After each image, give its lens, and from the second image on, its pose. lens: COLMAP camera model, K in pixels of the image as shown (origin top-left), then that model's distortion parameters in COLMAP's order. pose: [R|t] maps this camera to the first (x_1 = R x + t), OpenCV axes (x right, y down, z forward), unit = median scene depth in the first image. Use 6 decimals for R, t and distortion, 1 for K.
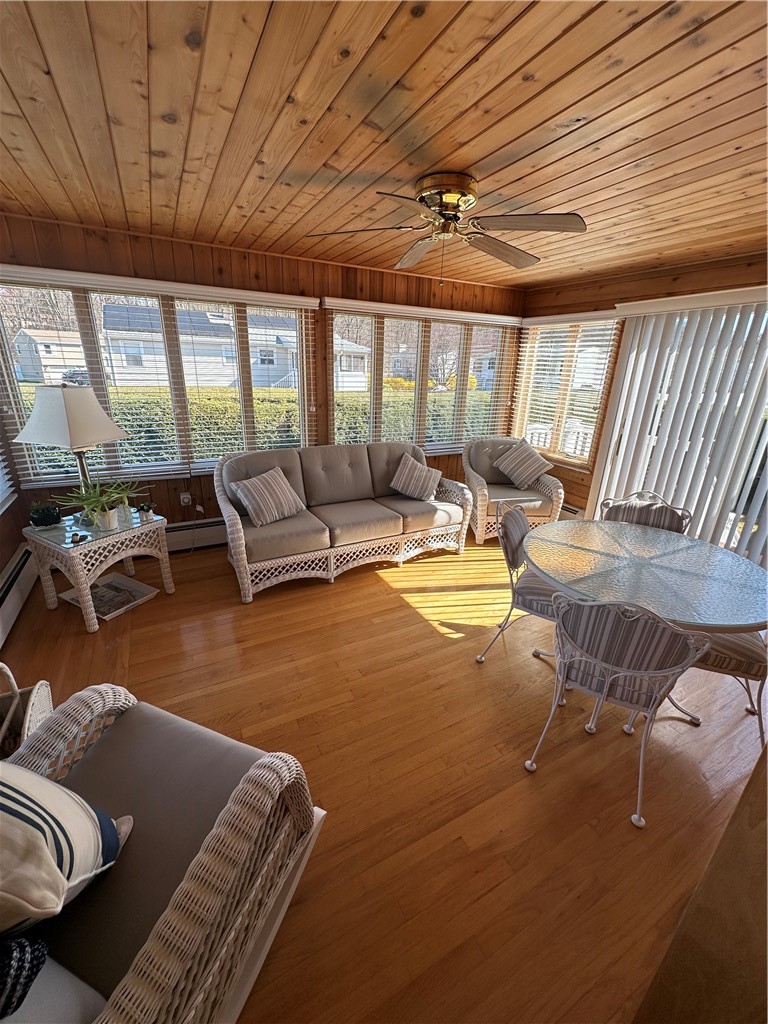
lens RADIAL K [[409.2, 0, 384.0], [0, 409.2, 512.0], [0, 0, 1]] dist [0.000137, -0.000018]
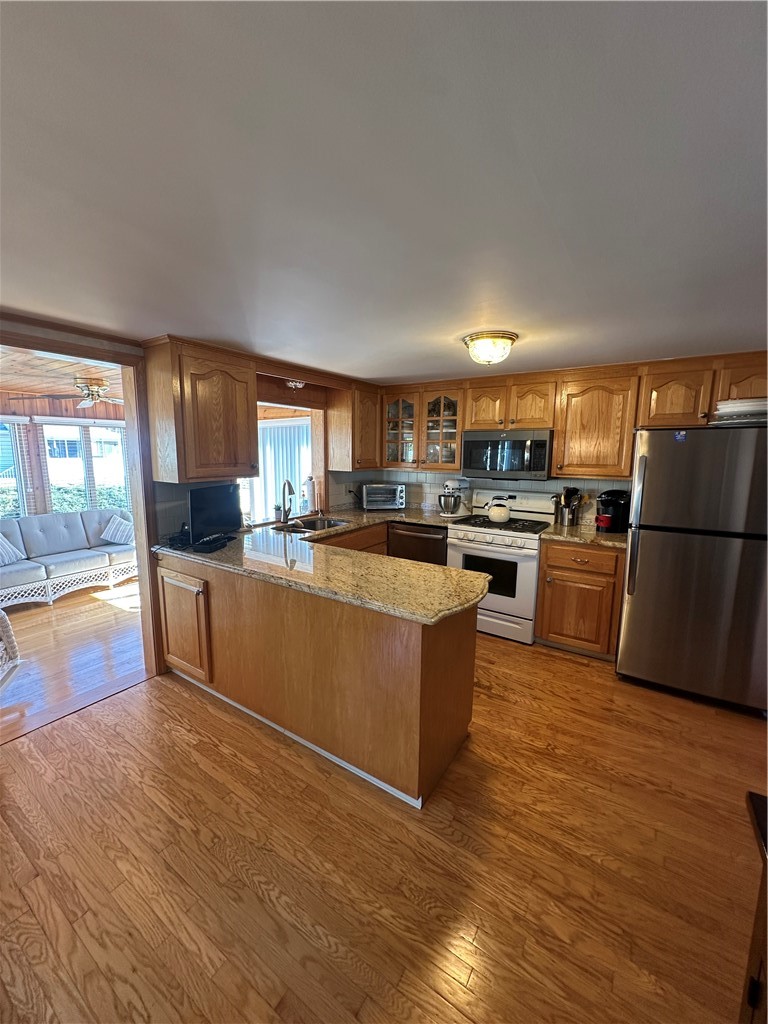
lens RADIAL K [[409.2, 0, 384.0], [0, 409.2, 512.0], [0, 0, 1]] dist [0.000137, -0.000018]
pose [[0.875027, -0.094625, 0.474736, 0.231811], [0.180239, 0.973880, -0.138099, 0.249558], [-0.449268, 0.206406, 0.869226, -0.797954]]
